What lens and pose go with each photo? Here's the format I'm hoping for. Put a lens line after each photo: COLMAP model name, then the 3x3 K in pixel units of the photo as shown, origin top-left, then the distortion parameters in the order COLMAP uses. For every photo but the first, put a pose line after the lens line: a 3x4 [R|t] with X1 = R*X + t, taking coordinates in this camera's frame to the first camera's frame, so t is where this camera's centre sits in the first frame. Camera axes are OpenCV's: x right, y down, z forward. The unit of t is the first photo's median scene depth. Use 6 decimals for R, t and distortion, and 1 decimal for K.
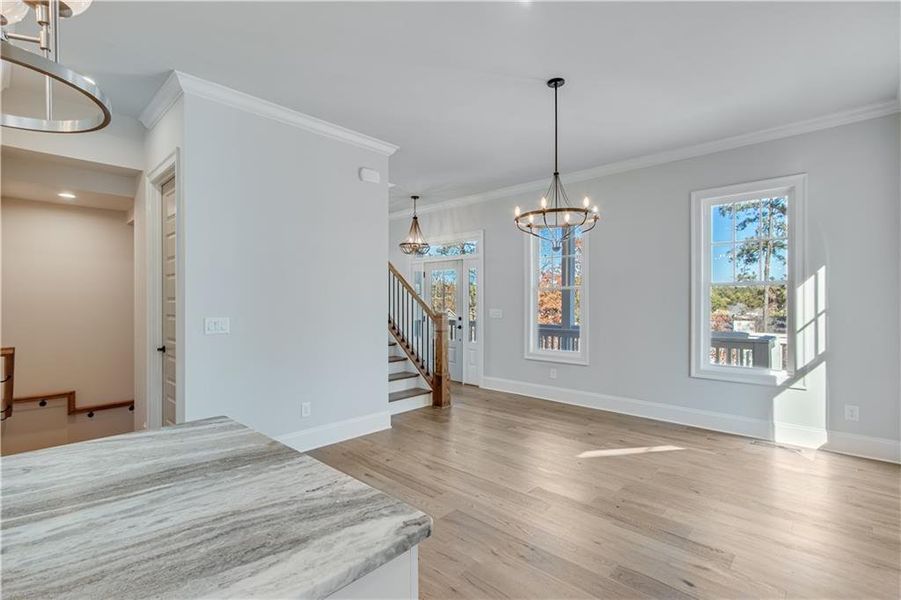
lens RADIAL K [[430.5, 0, 450.5], [0, 430.5, 300.0], [0, 0, 1]] dist [0.002459, 0.000807]
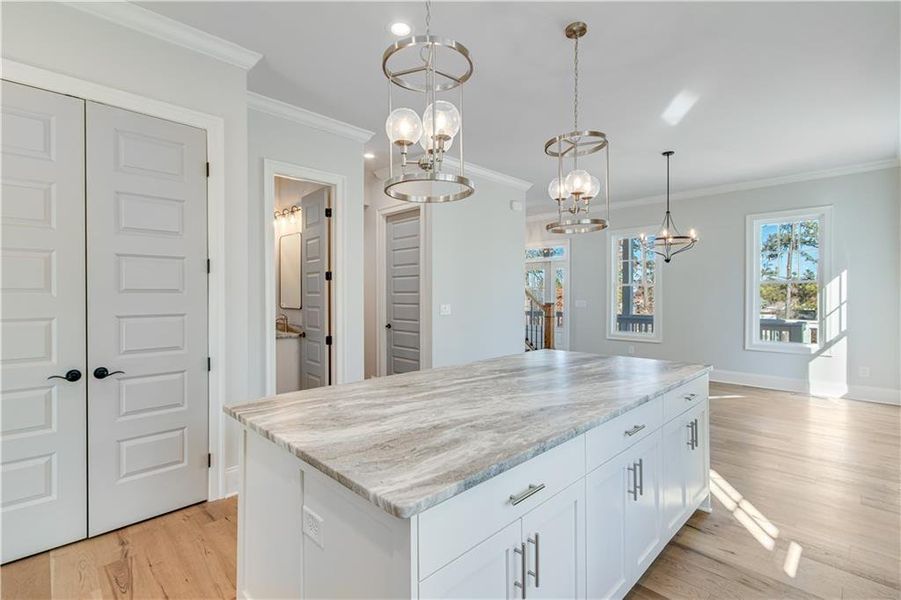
lens RADIAL K [[422.6, 0, 448.0], [0, 422.6, 296.3], [0, 0, 1]] dist [-0.000681, -0.000008]
pose [[0.999121, 0.001230, -0.041908, -0.336036], [-0.000982, 0.999982, 0.005923, 0.001426], [0.041915, -0.005877, 0.999104, -0.387988]]
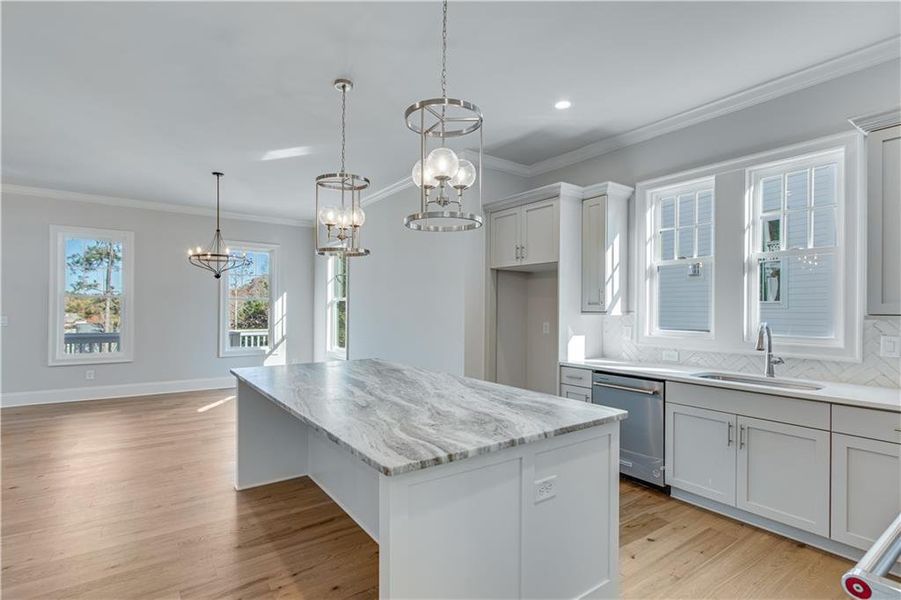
lens RADIAL K [[426.1, 0, 439.0], [0, 426.1, 310.6], [0, 0, 1]] dist [-0.000716, 0.000070]
pose [[0.211127, 0.002898, 0.977454, -0.796939], [-0.009379, 0.999956, -0.000939, 0.002602], [-0.977414, -0.008969, 0.211145, -0.110099]]
